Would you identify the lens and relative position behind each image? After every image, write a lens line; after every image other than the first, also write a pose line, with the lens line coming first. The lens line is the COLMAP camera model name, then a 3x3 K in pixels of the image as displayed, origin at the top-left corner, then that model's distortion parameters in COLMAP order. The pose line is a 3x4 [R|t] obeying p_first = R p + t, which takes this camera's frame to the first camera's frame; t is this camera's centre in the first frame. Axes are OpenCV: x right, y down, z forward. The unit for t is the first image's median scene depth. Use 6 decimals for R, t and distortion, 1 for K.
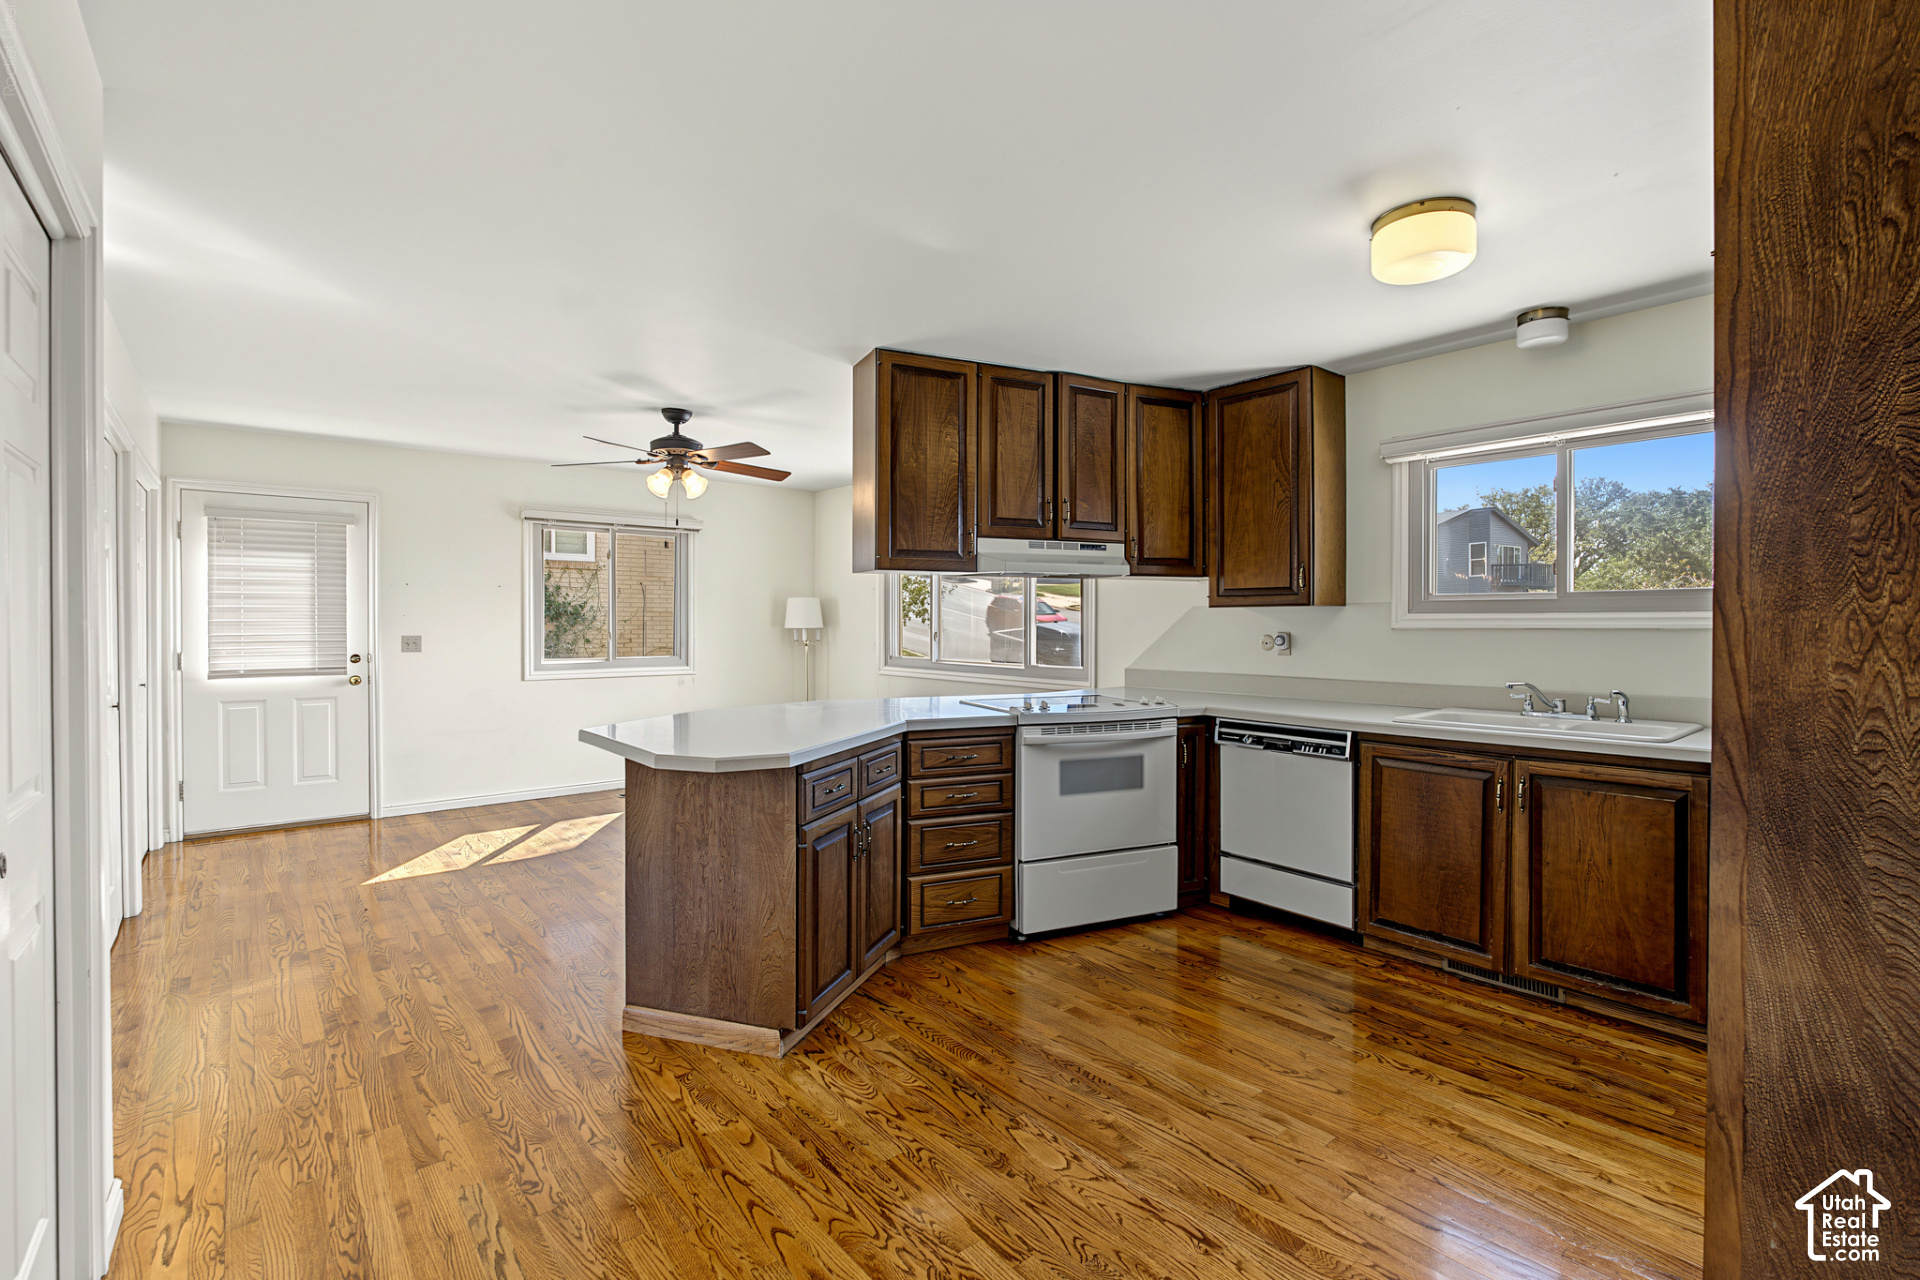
lens RADIAL K [[863.1, 0, 931.5], [0, 863.1, 630.4], [0, 0, 1]] dist [-0.014918, 0.002618]
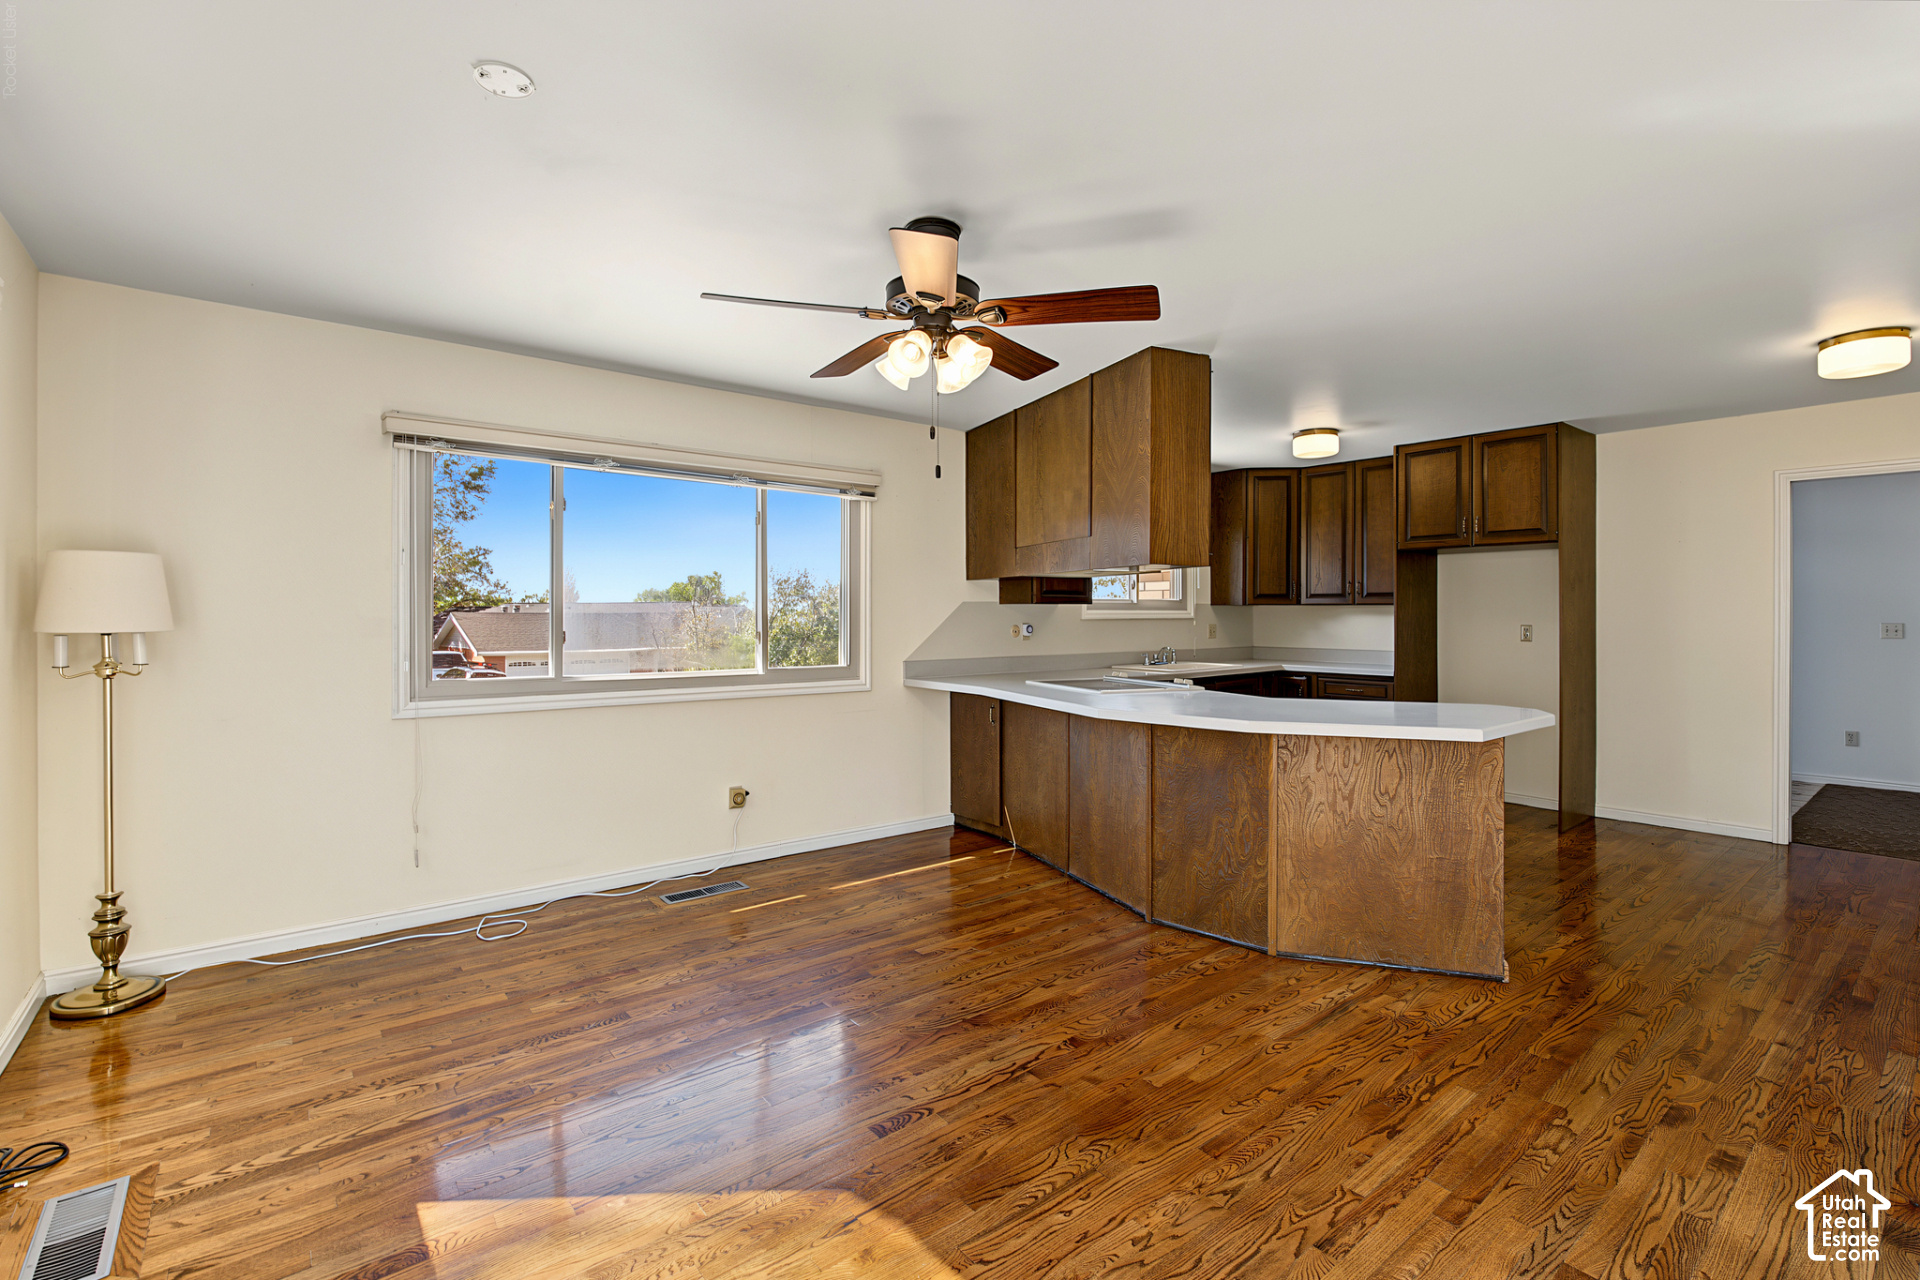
lens RADIAL K [[863.1, 0, 984.4], [0, 863.1, 625.2], [0, 0, 1]] dist [-0.014918, 0.002618]
pose [[-0.016422, -0.012724, 0.999784, -1.191970], [0.009825, 0.999869, 0.012887, -0.015703], [-0.999817, 0.010034, -0.016295, 1.387335]]
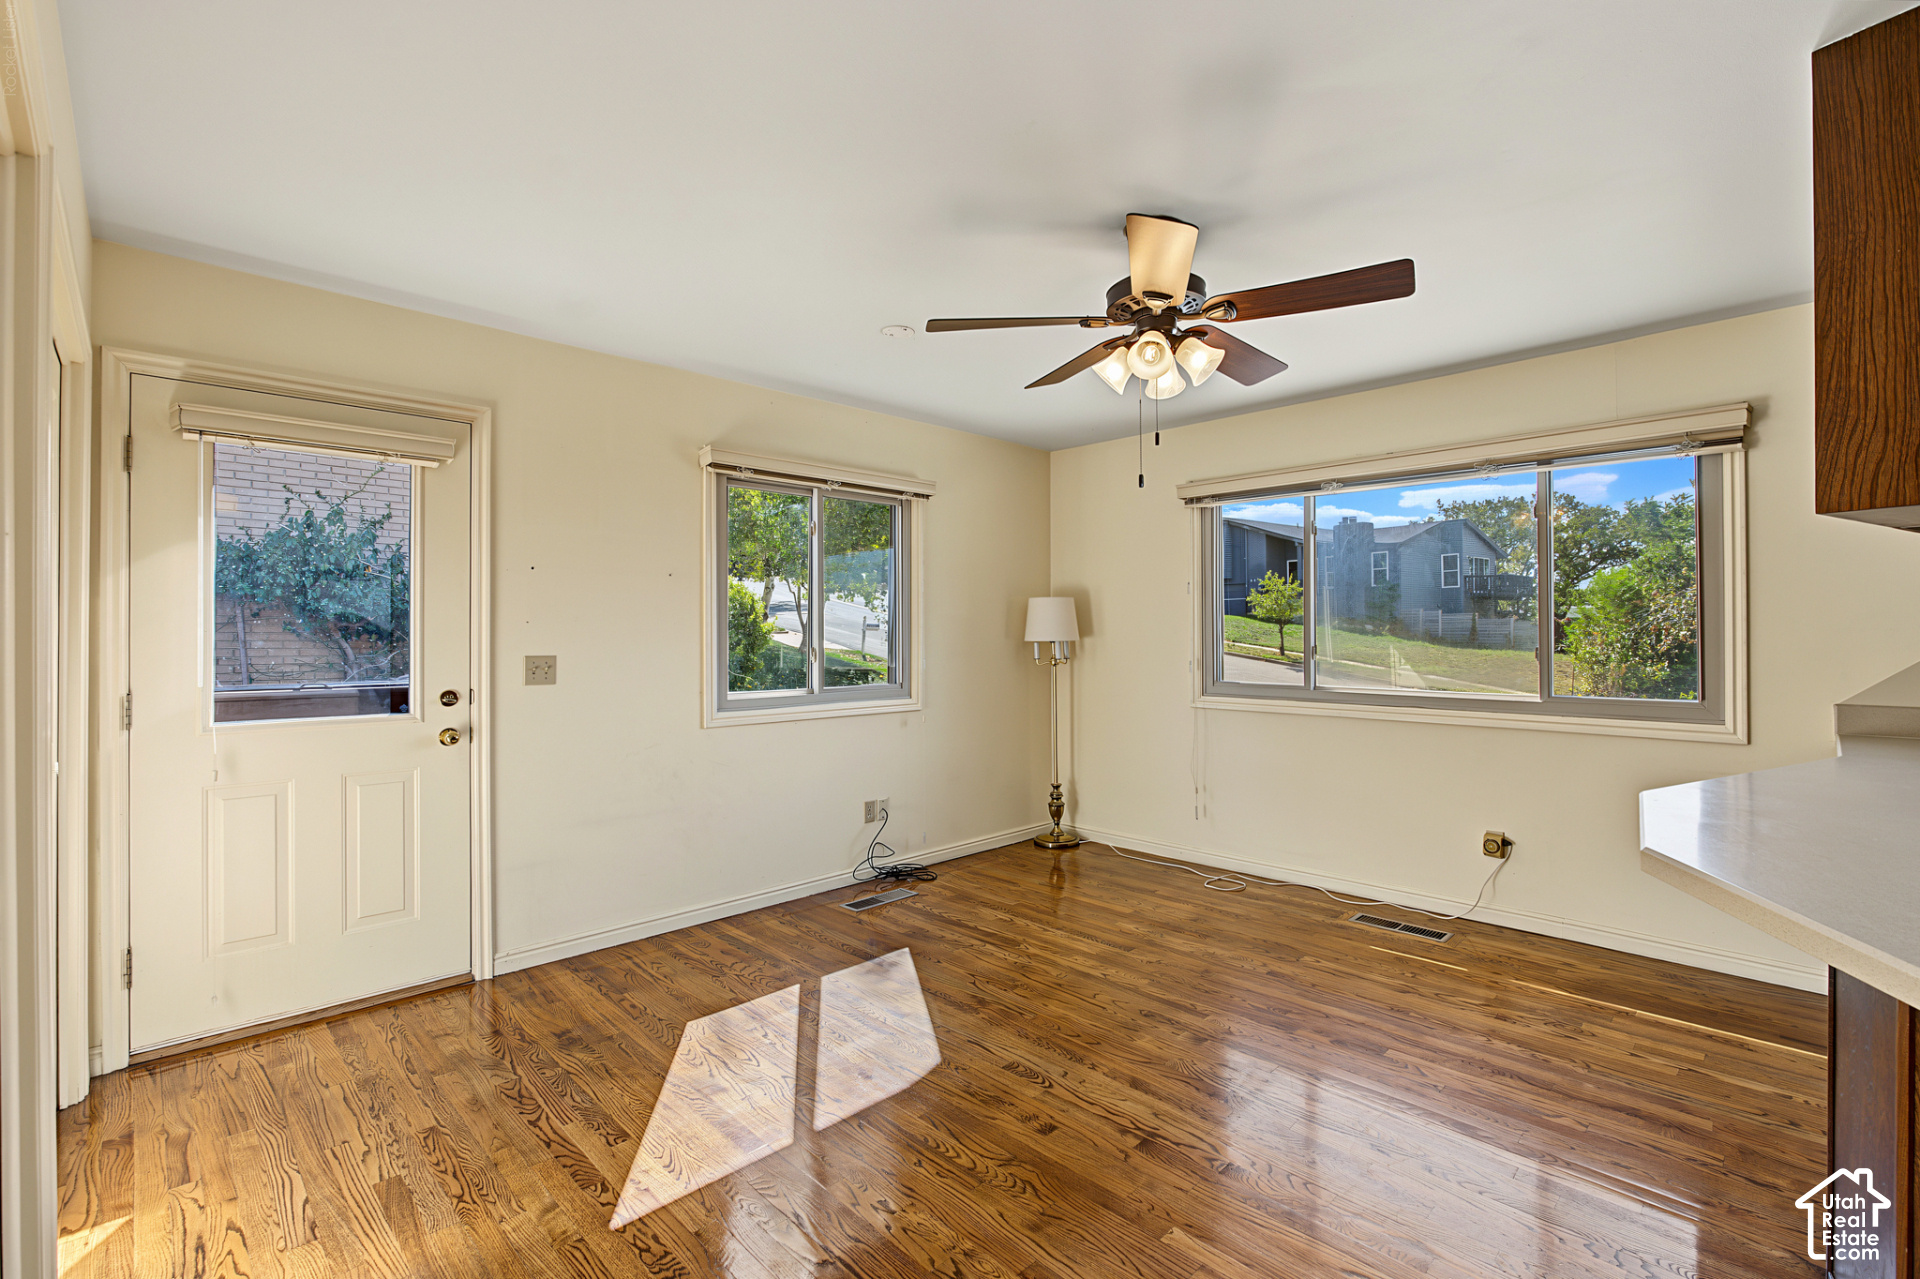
lens RADIAL K [[863.1, 0, 944.4], [0, 863.1, 627.6], [0, 0, 1]] dist [-0.014918, 0.002618]
pose [[0.996504, -0.003395, 0.083477, -0.666249], [0.004969, 0.999814, -0.018658, -0.001667], [-0.083398, 0.019008, 0.996335, 0.693329]]
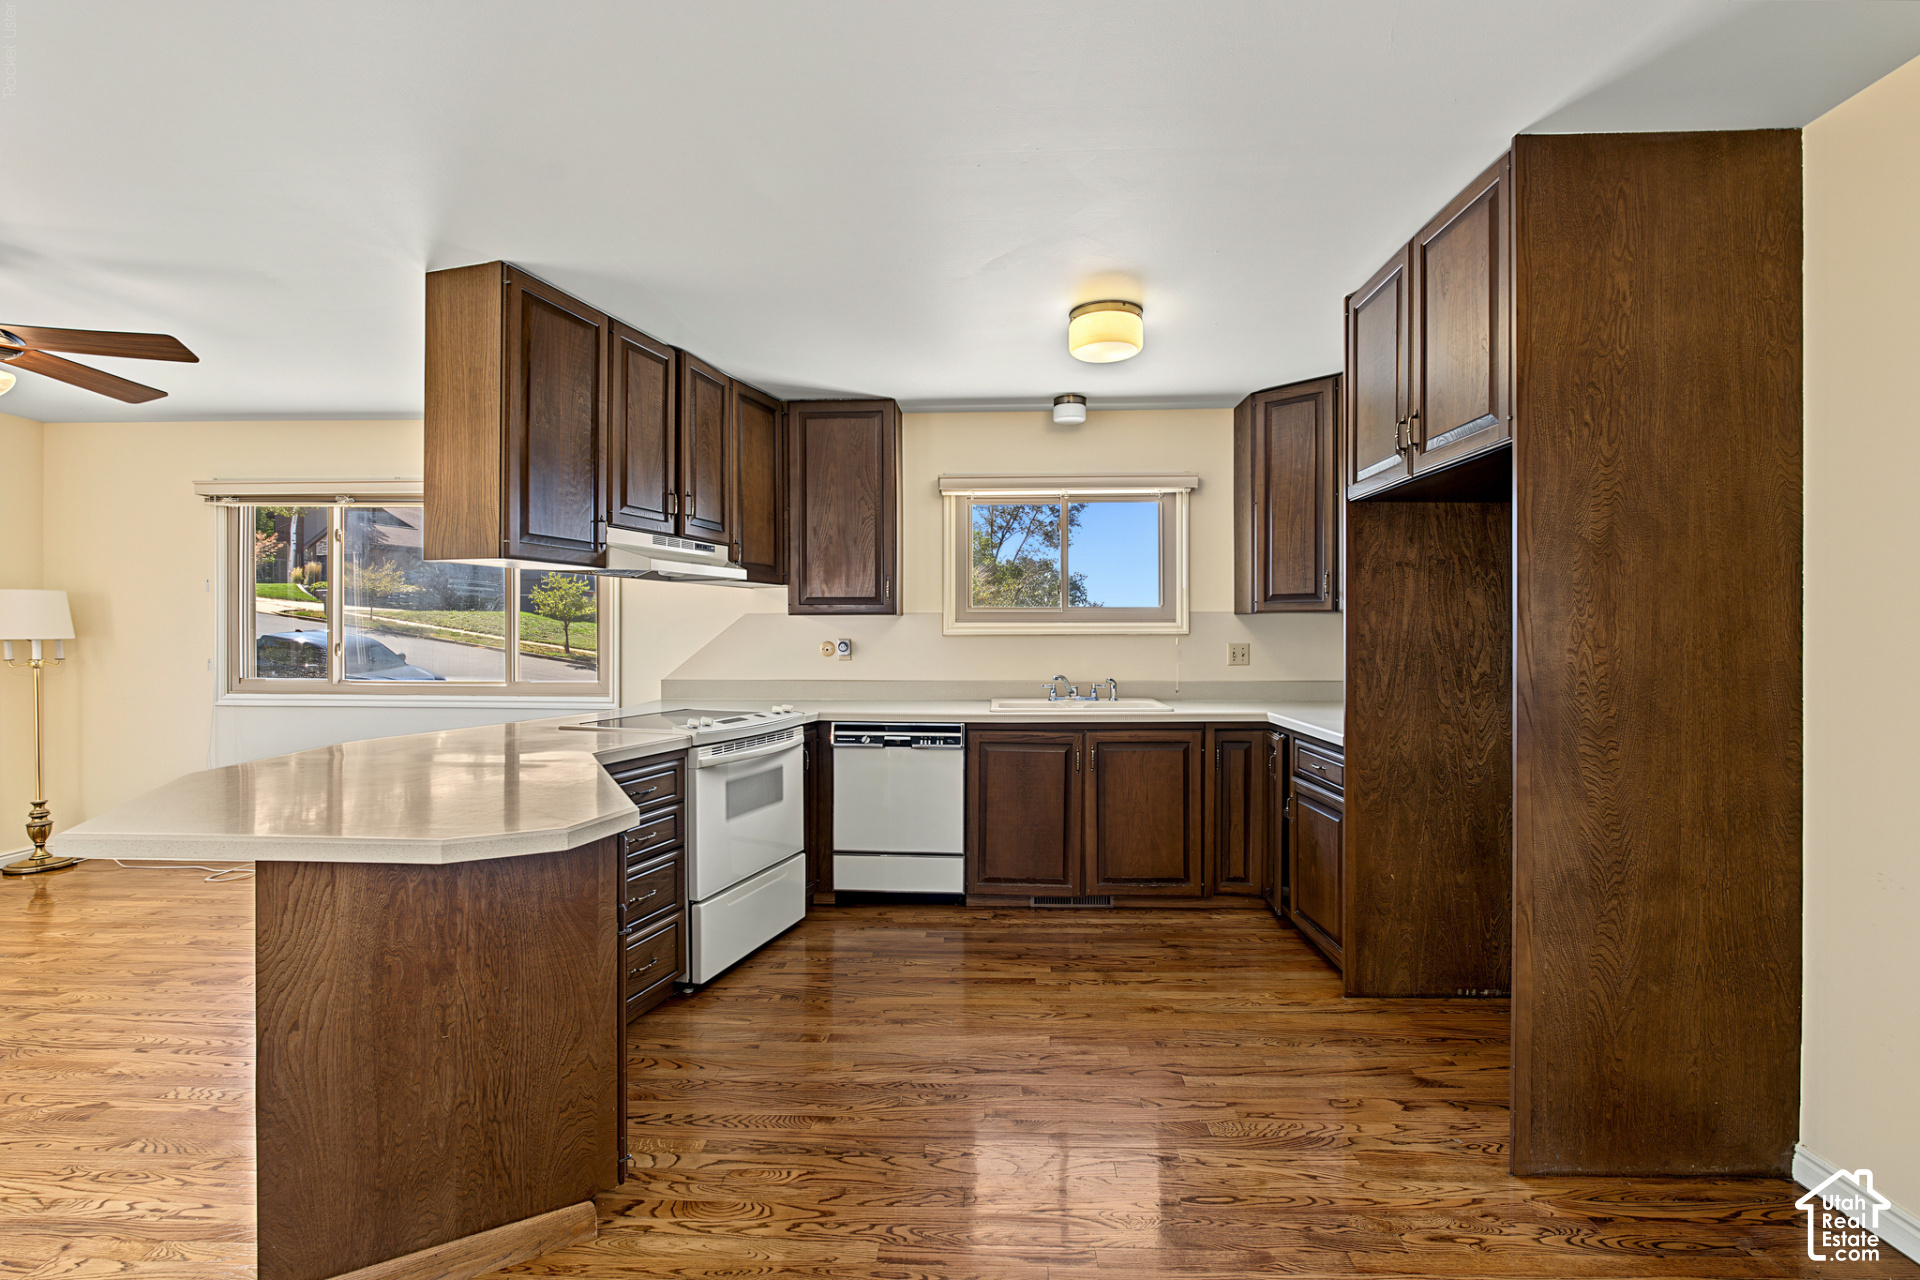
lens RADIAL K [[863.1, 0, 956.1], [0, 863.1, 635.2], [0, 0, 1]] dist [-0.014918, 0.002618]
pose [[0.660145, -0.003639, 0.751130, -0.387007], [0.007367, 0.999972, -0.001631, 0.000404], [-0.751102, 0.006610, 0.660153, 0.229201]]
